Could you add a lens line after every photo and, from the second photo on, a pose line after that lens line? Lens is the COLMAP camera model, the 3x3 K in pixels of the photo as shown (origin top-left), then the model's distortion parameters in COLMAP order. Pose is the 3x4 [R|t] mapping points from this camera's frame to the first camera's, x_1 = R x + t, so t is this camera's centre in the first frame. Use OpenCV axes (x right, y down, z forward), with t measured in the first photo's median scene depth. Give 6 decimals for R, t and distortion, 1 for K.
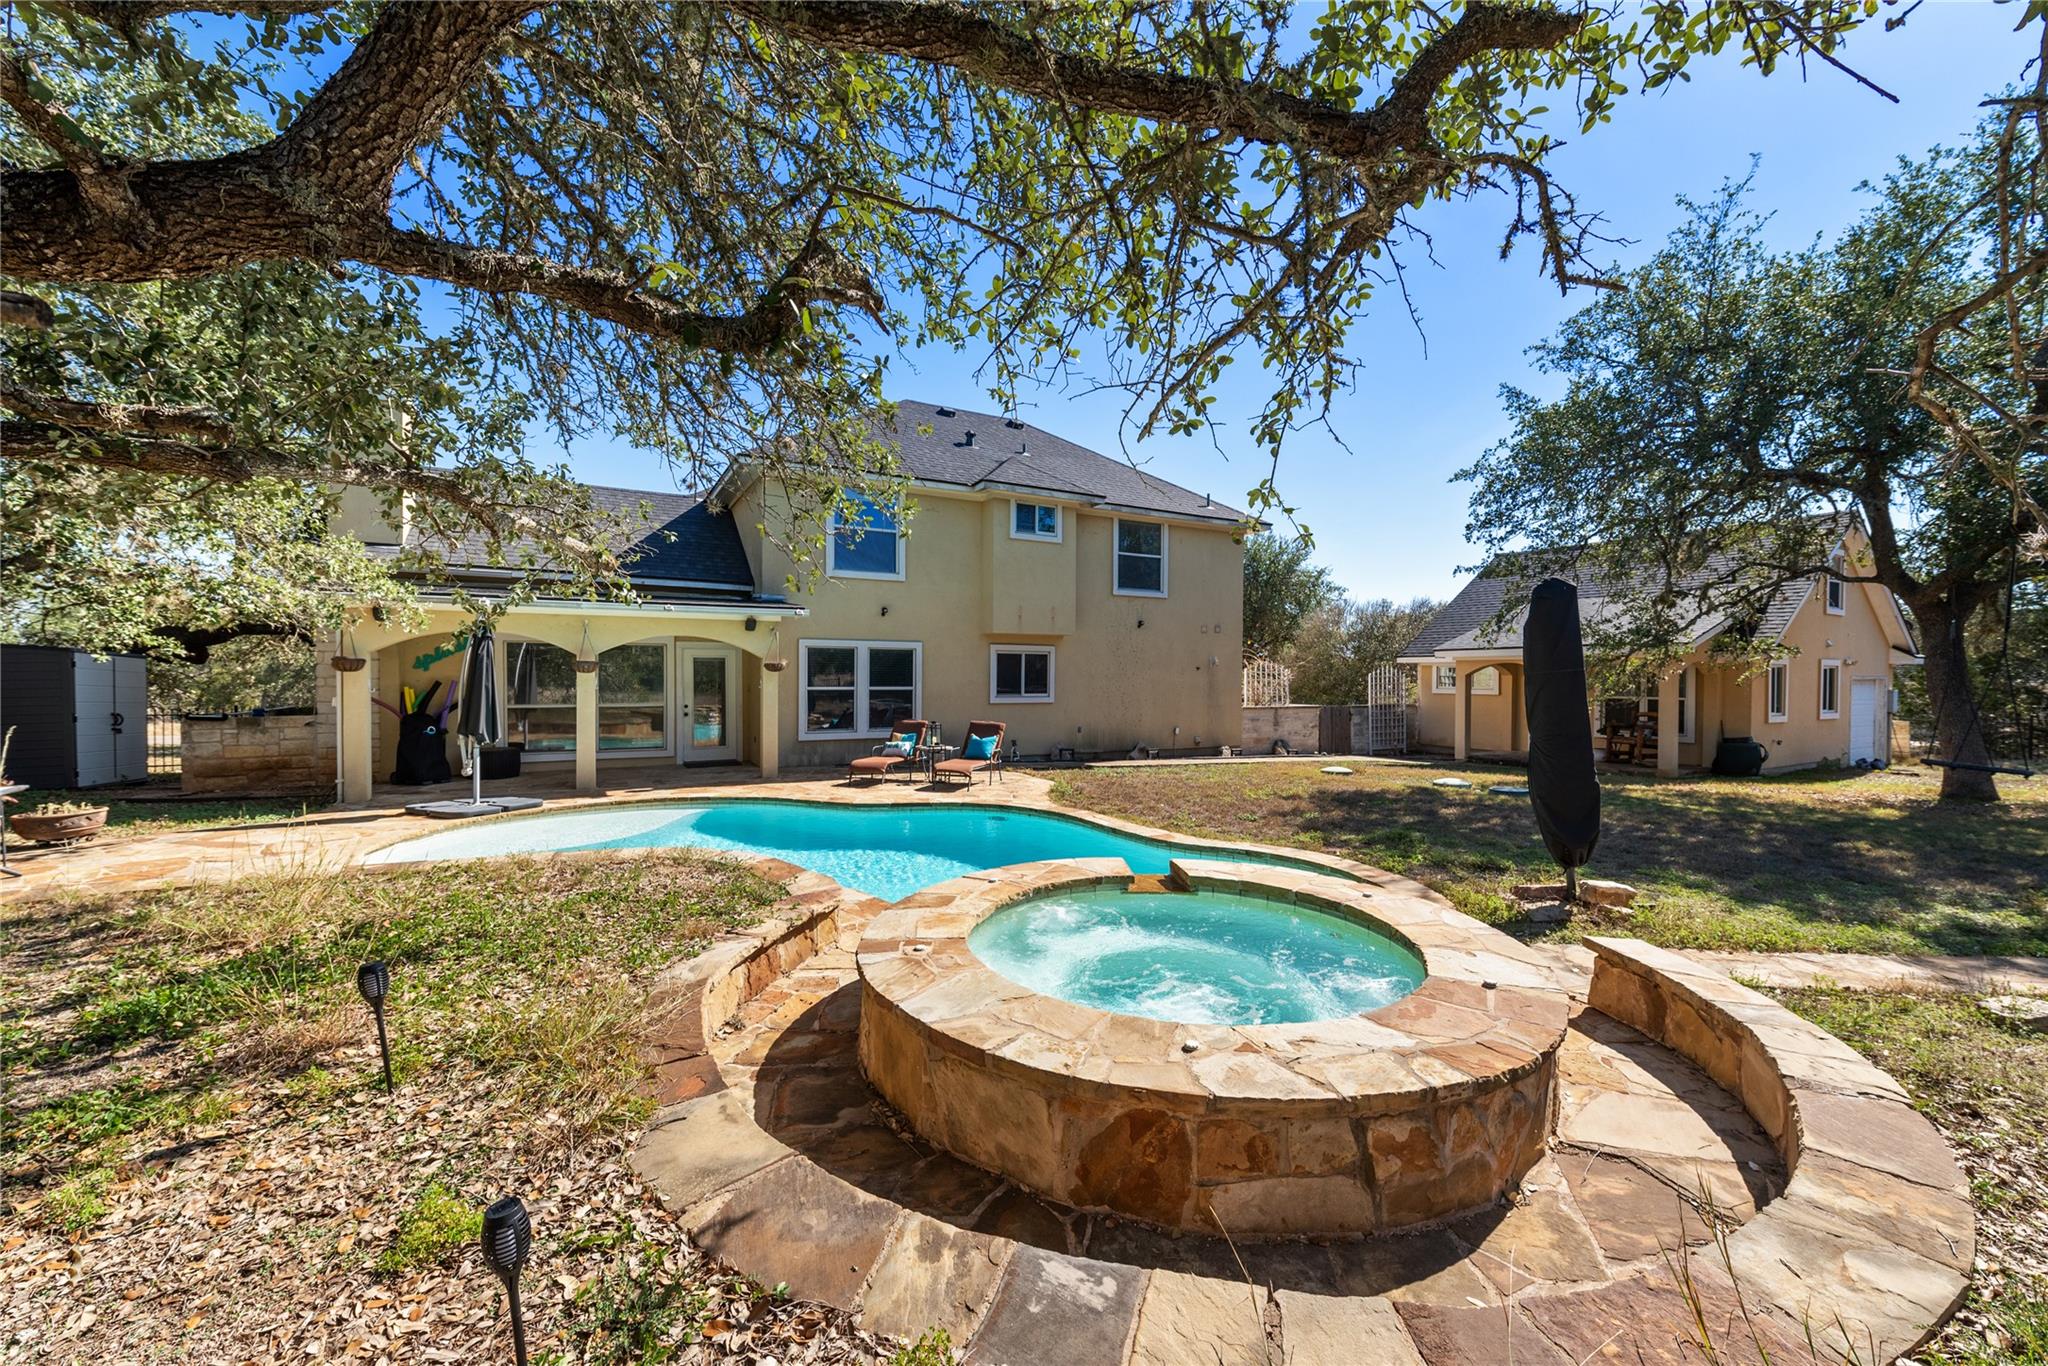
lens RADIAL K [[792.6, 0, 1027.7], [0, 792.6, 685.8], [0, 0, 1]] dist [0.002314, -0.000419]
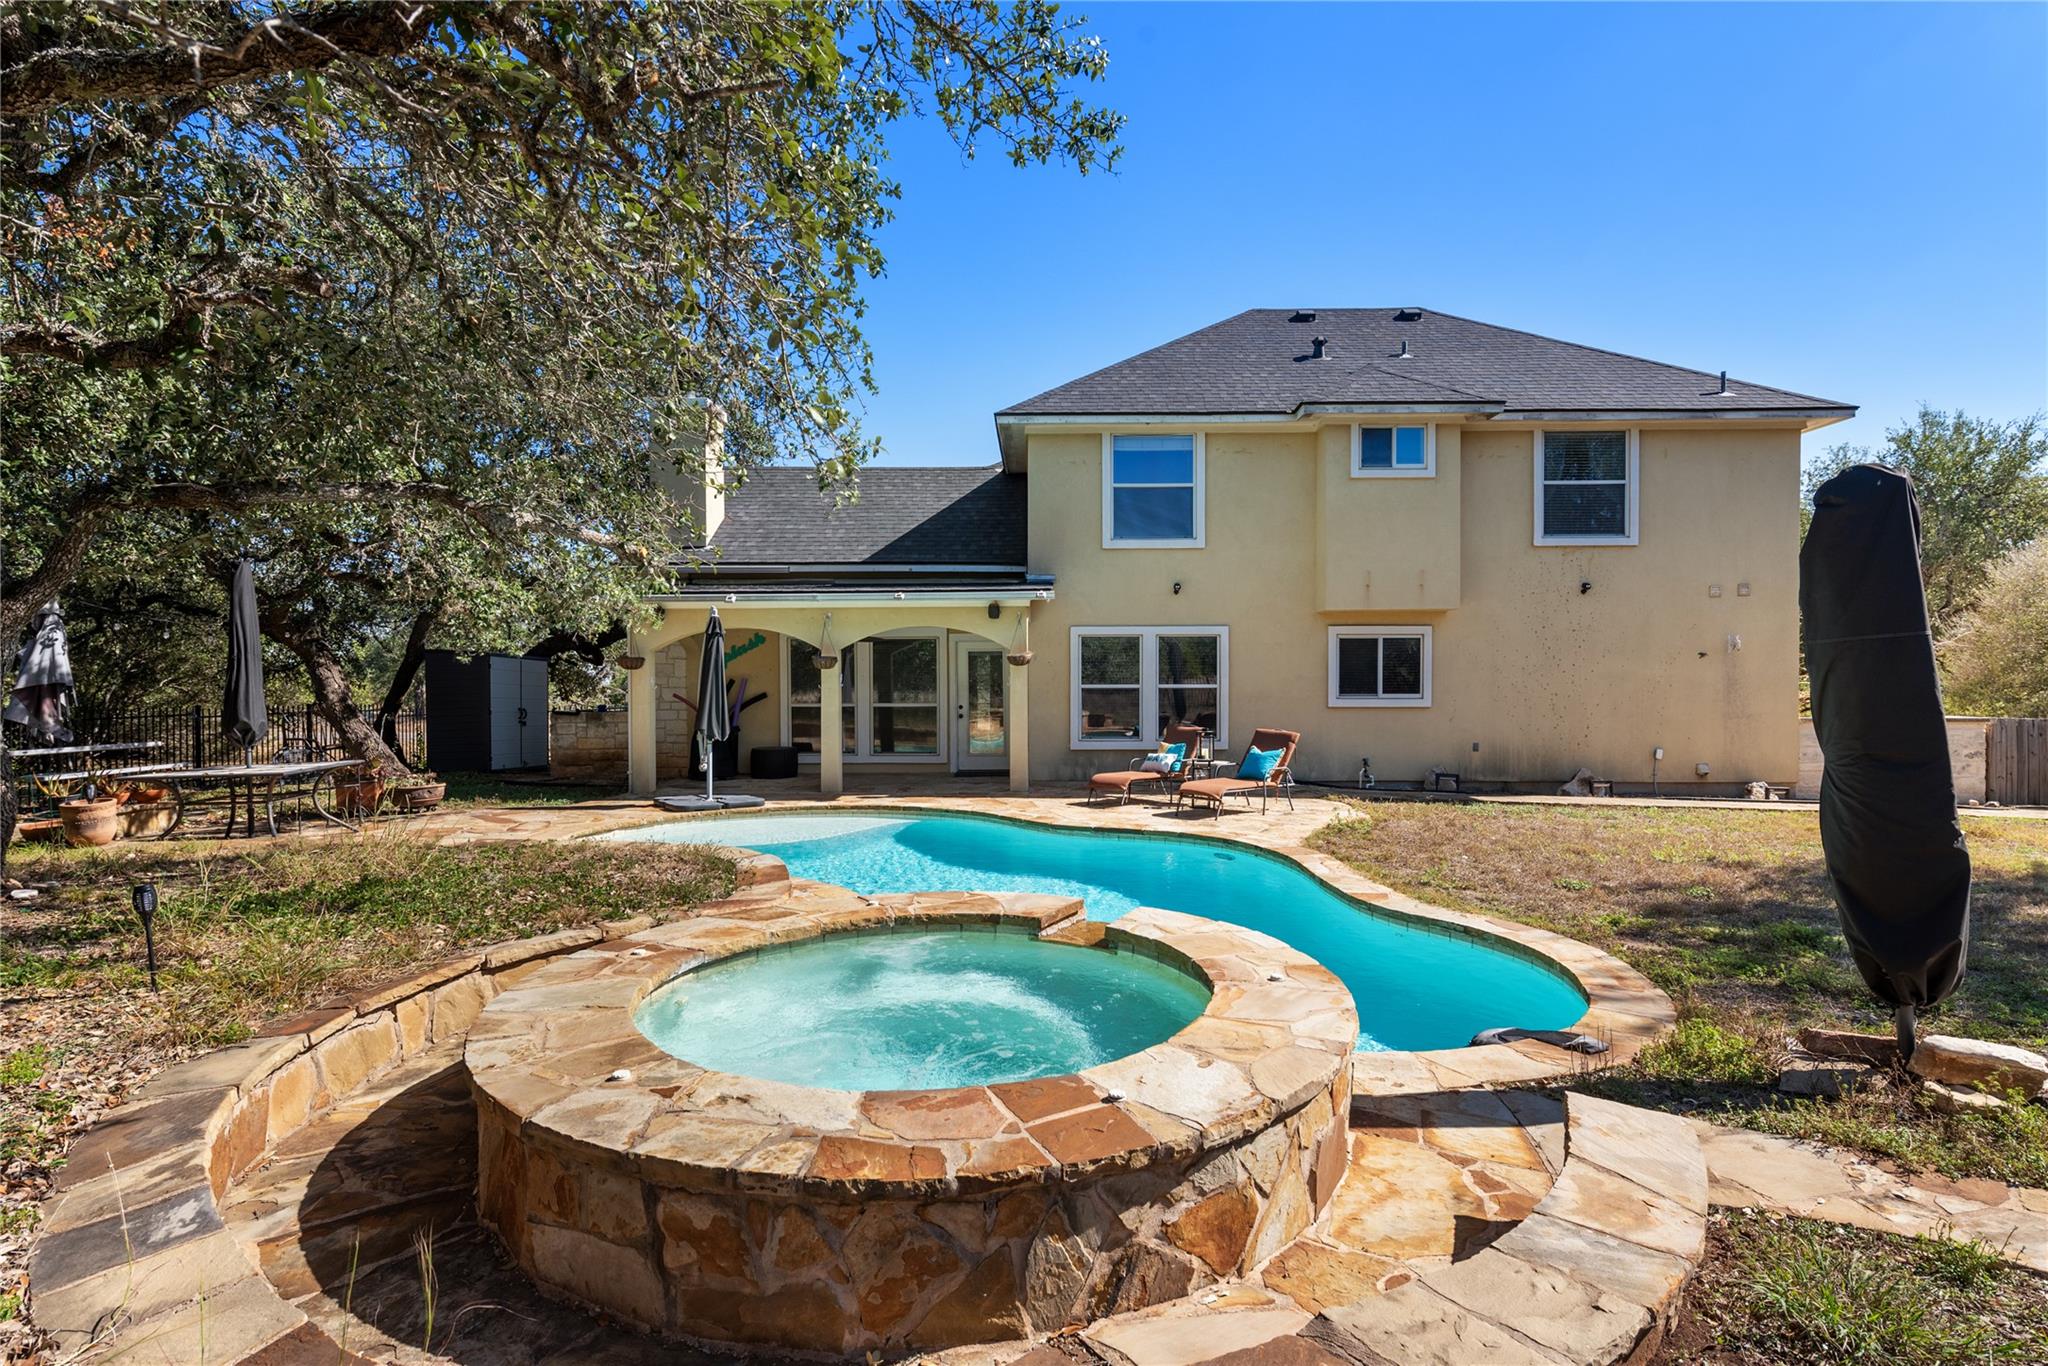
lens RADIAL K [[1031.5, 0, 1027.7], [0, 1031.5, 684.2], [0, 0, 1]] dist [0.008450, -0.001921]
pose [[0.871557, -0.002708, -0.490286, 0.201264], [0.000559, 0.999990, -0.004529, 0.006045], [0.490293, 0.003673, 0.871550, 0.041641]]
